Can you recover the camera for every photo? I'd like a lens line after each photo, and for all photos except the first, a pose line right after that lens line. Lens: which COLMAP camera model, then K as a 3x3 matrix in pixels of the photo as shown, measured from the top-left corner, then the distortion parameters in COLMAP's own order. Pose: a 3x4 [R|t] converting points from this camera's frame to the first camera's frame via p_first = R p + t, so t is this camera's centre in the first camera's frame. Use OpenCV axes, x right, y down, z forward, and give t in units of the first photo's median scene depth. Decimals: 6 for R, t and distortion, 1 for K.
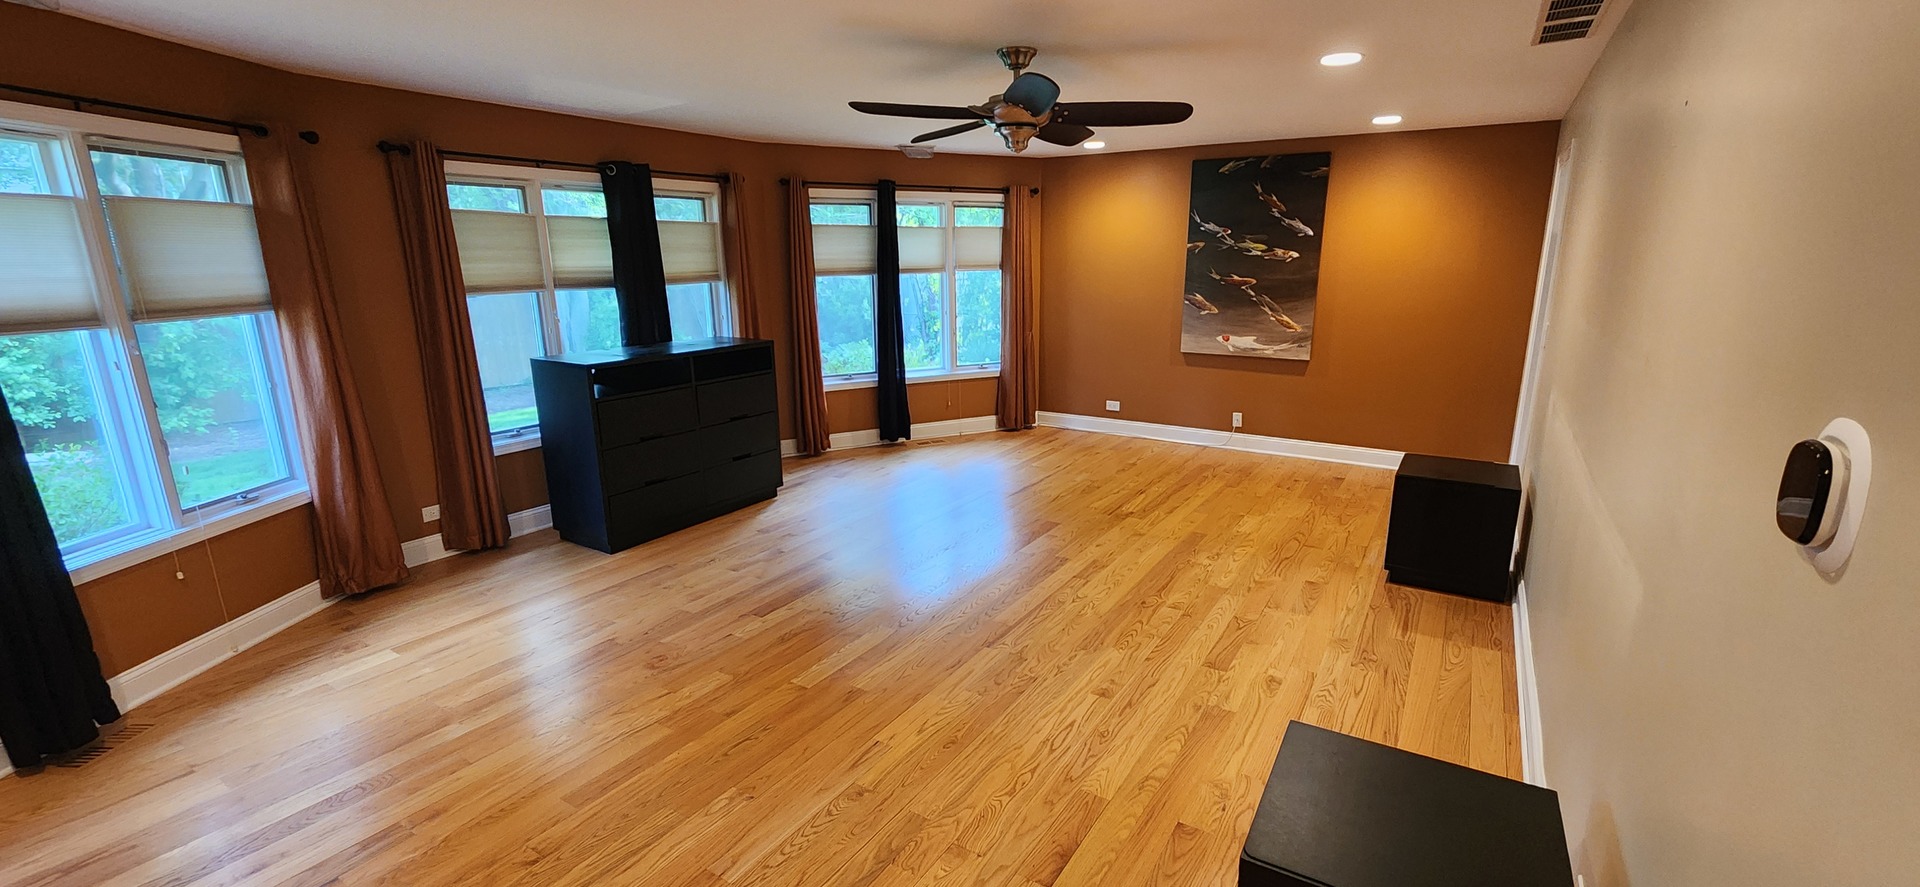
lens RADIAL K [[791.9, 0, 987.6], [0, 791.9, 447.7], [0, 0, 1]] dist [0.008498, -0.000079]
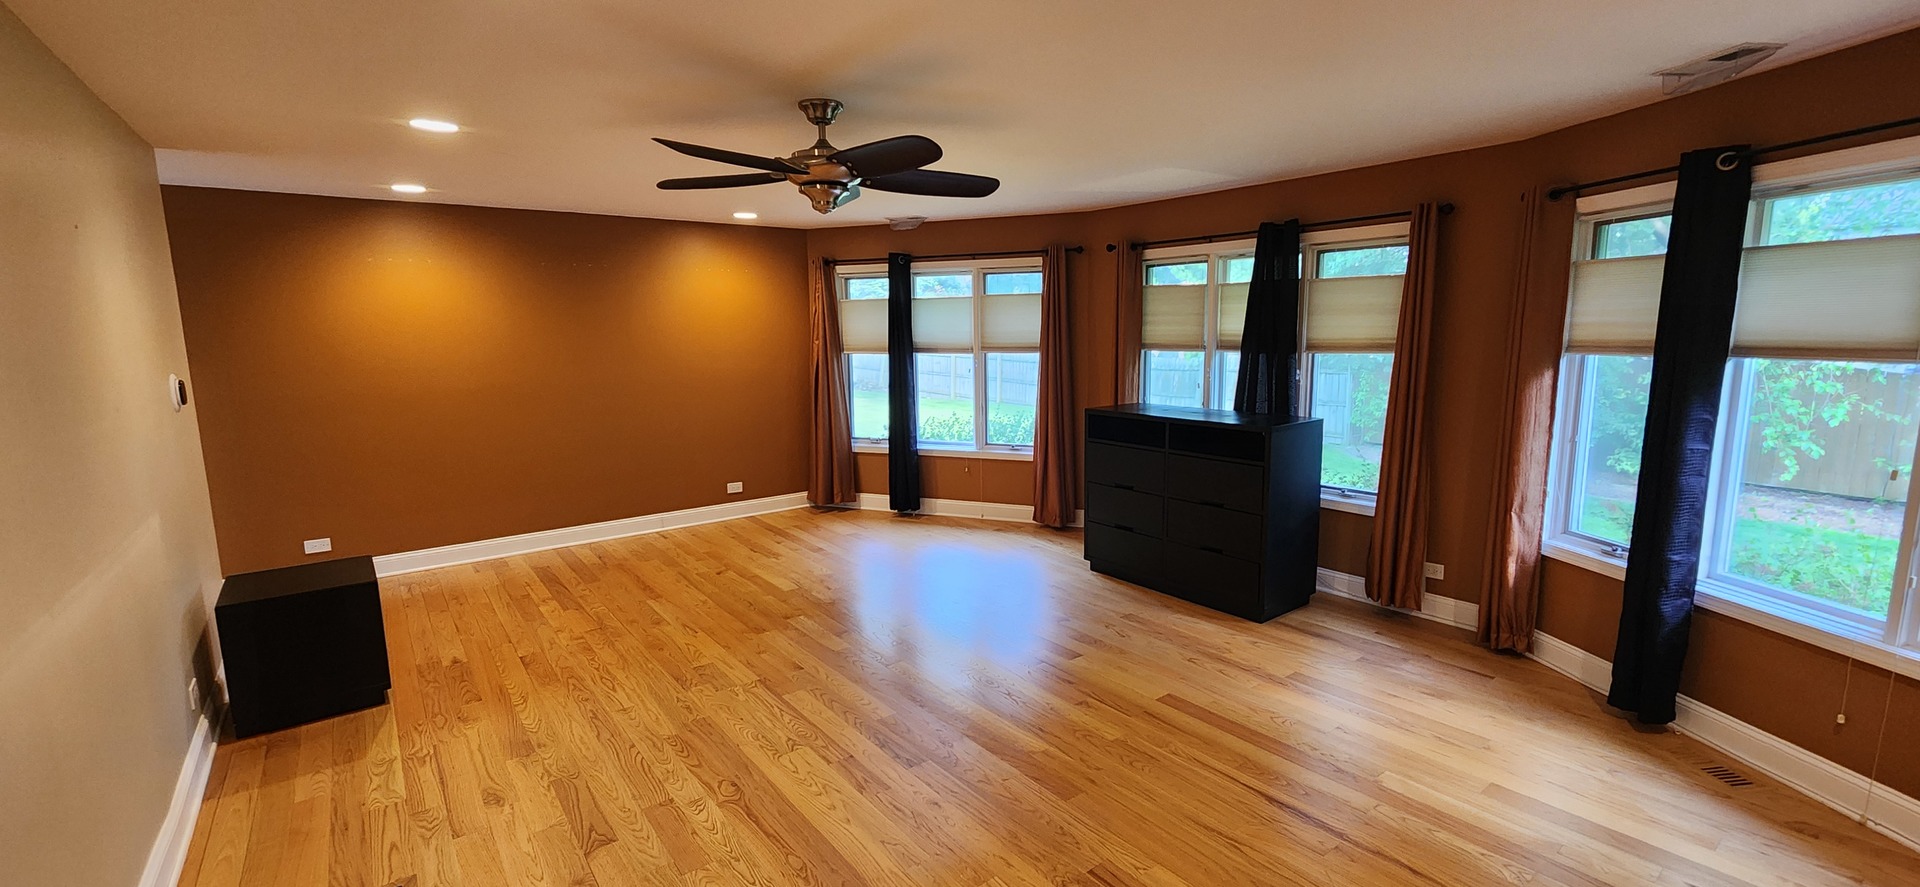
lens RADIAL K [[791.9, 0, 987.6], [0, 791.9, 447.7], [0, 0, 1]] dist [0.008498, -0.000079]
pose [[-0.340616, 0.164641, -0.925675, 0.776755], [-0.206374, 0.947446, 0.244452, -0.353257], [0.917273, 0.274299, -0.288738, 1.372300]]
